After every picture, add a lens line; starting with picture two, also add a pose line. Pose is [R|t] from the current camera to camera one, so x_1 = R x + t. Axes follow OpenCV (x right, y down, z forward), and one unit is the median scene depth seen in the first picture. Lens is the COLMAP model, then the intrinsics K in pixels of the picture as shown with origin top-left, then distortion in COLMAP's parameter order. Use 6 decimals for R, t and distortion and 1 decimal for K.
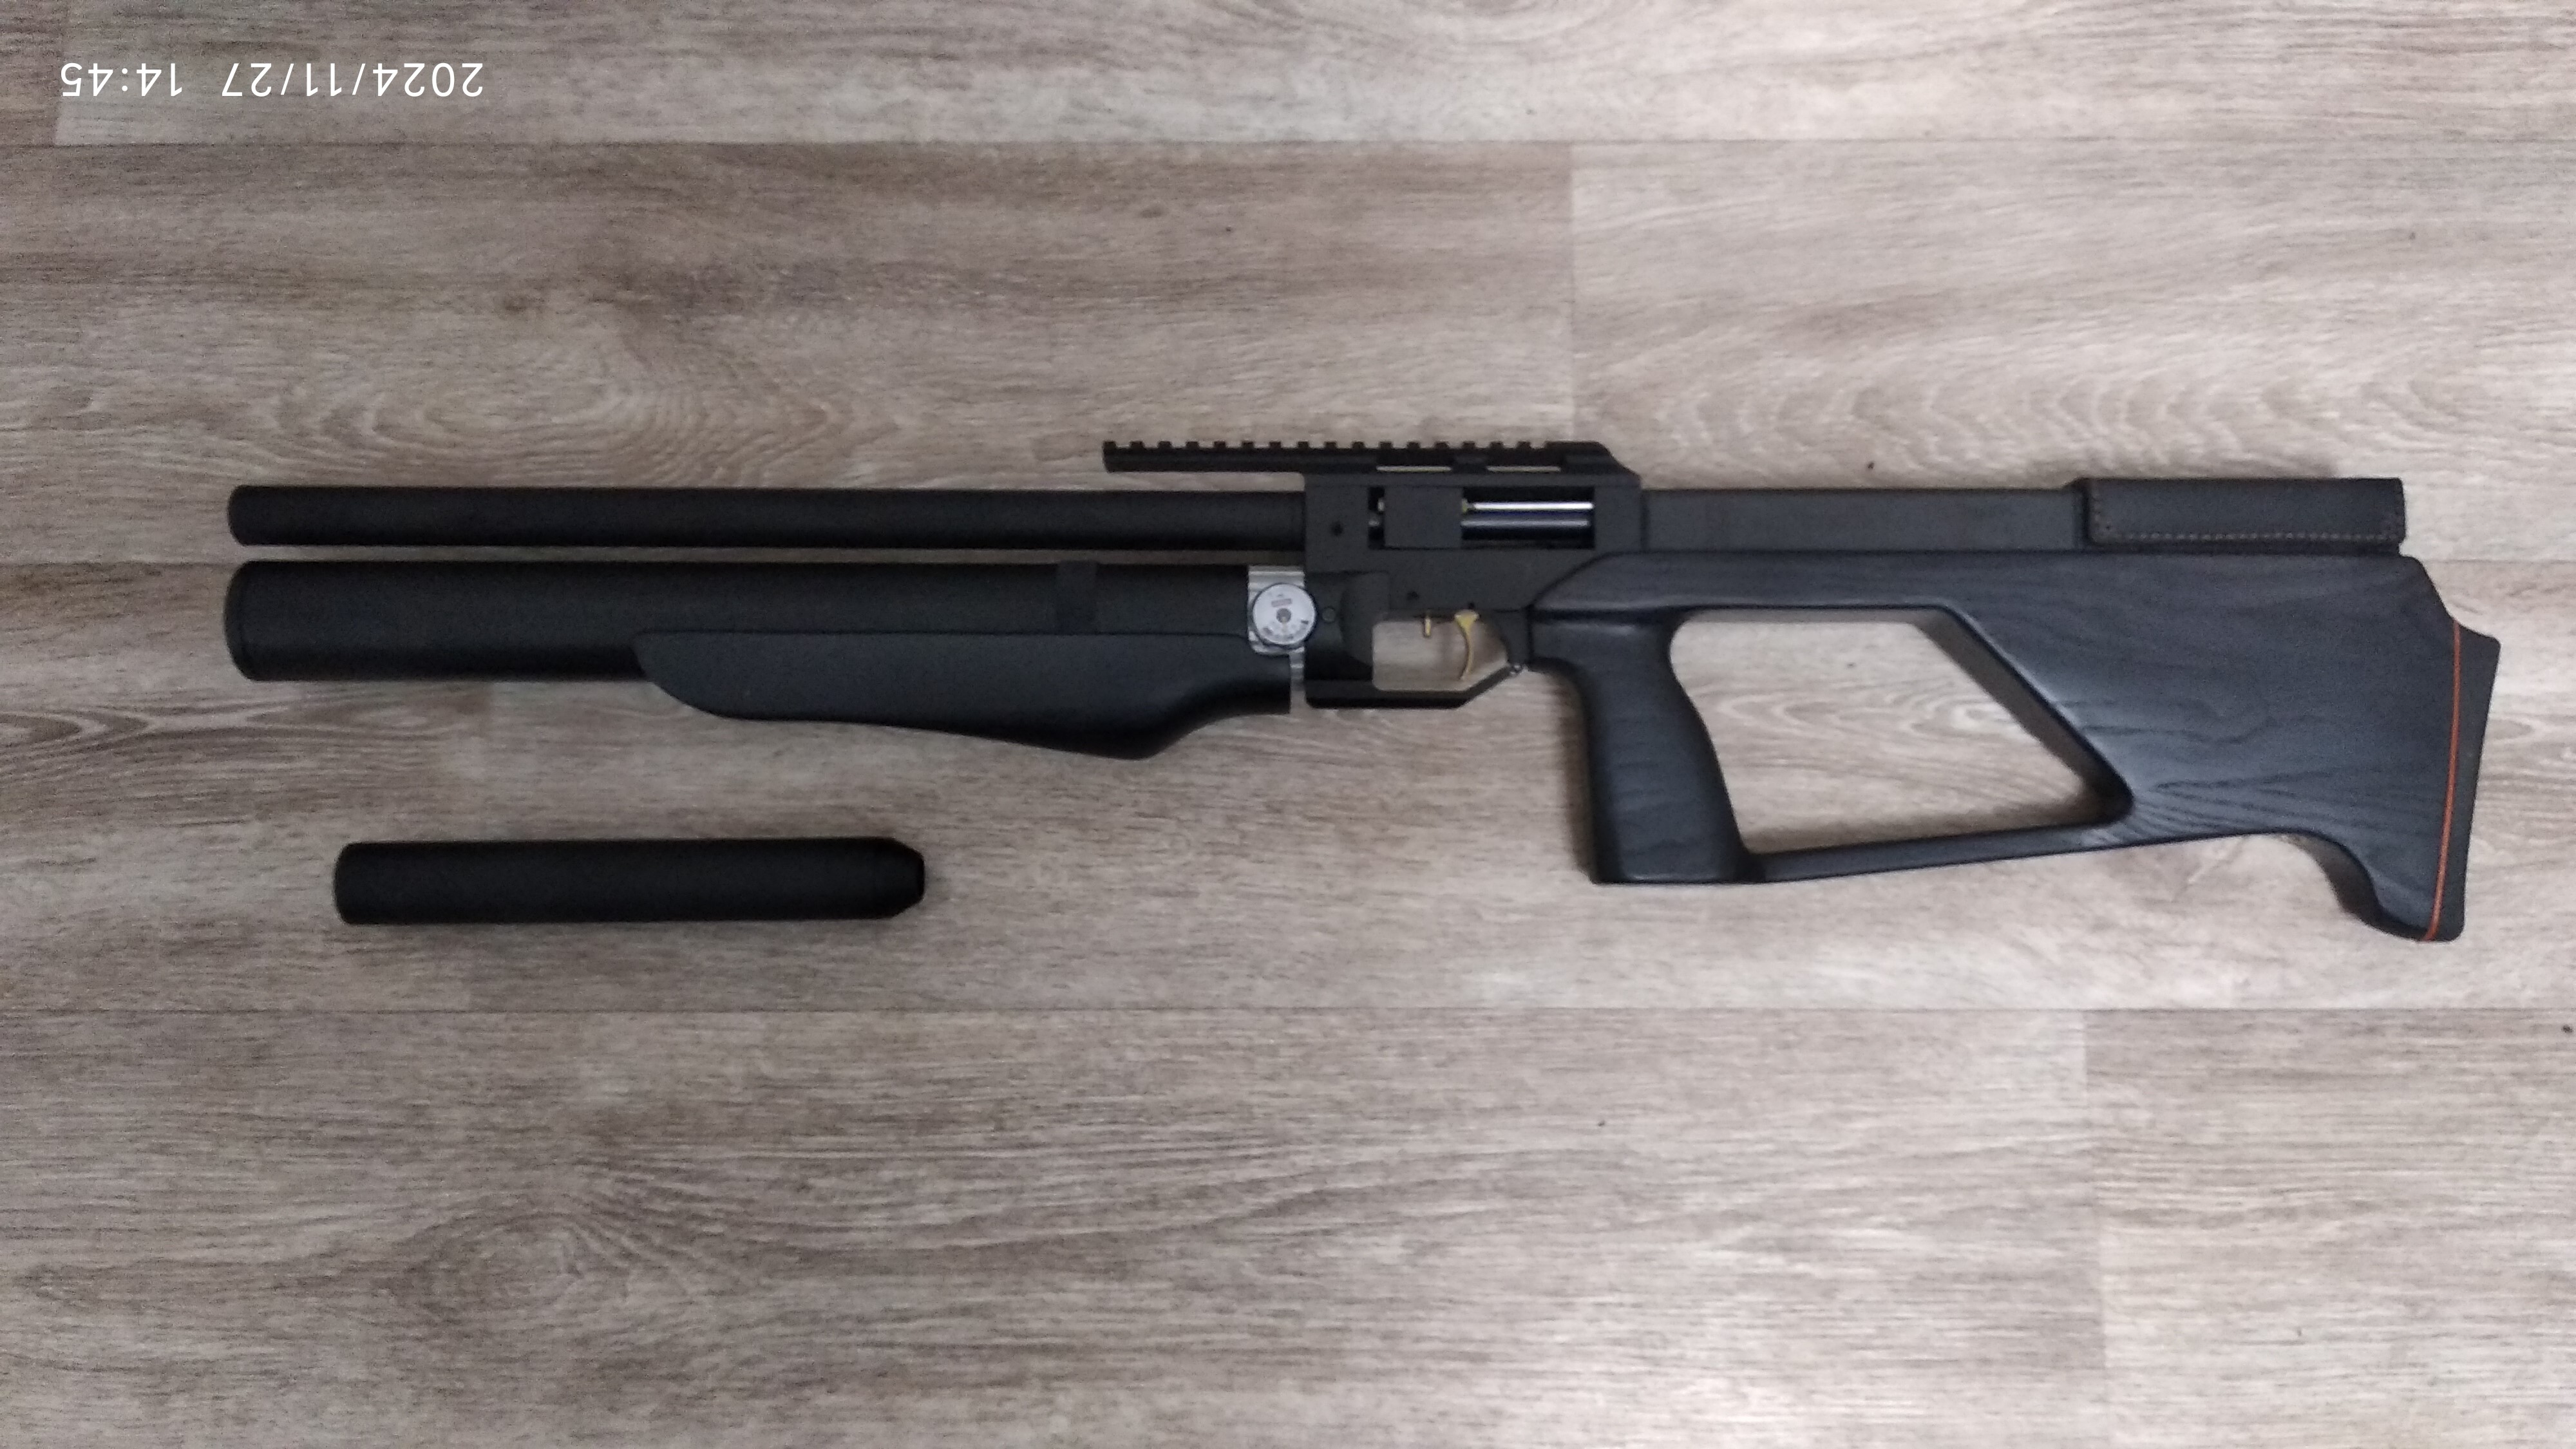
lens RADIAL K [[1936.5, 0, 1328.7], [0, 1936.5, 758.4], [0, 0, 1]] dist [0.046481, -0.072165]
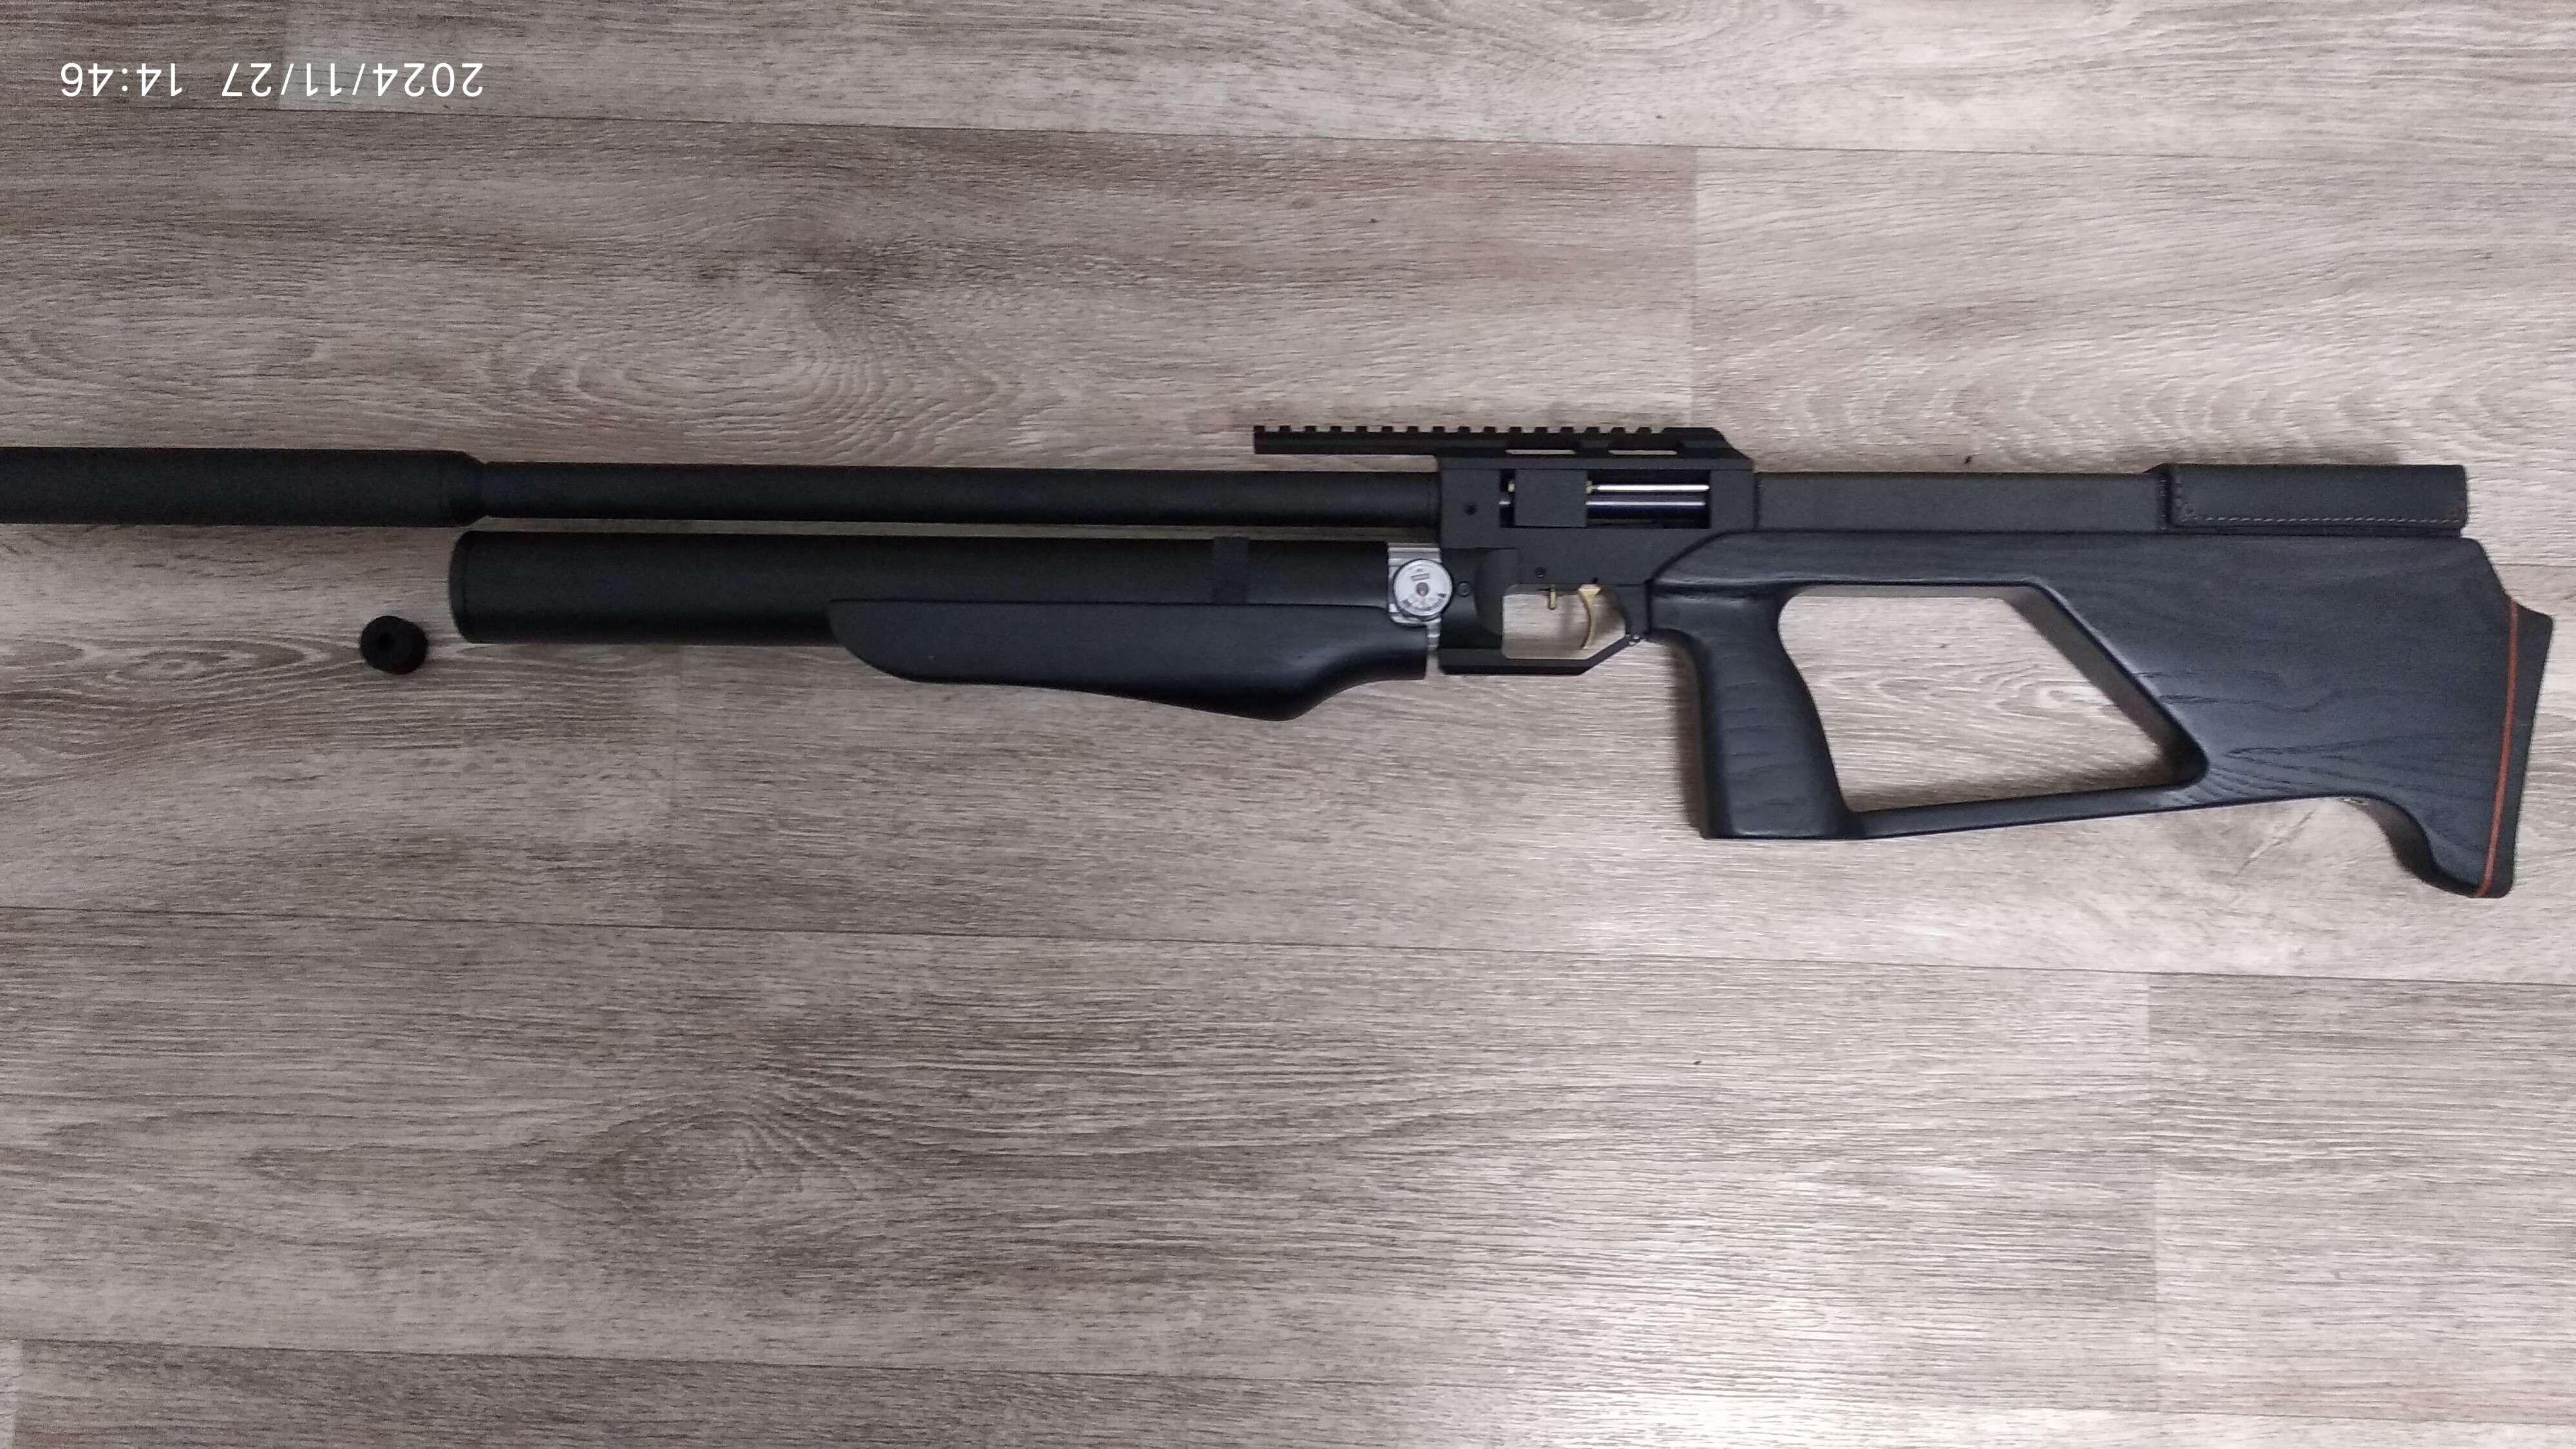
lens RADIAL K [[2000.7, 0, 1352.7], [0, 2000.7, 744.6], [0, 0, 1]] dist [0.060277, -0.091467]
pose [[0.999487, 0.029958, -0.011326, -0.043591], [-0.029704, 0.999317, 0.021984, -0.008206], [0.011977, -0.021636, 0.999694, -0.117783]]
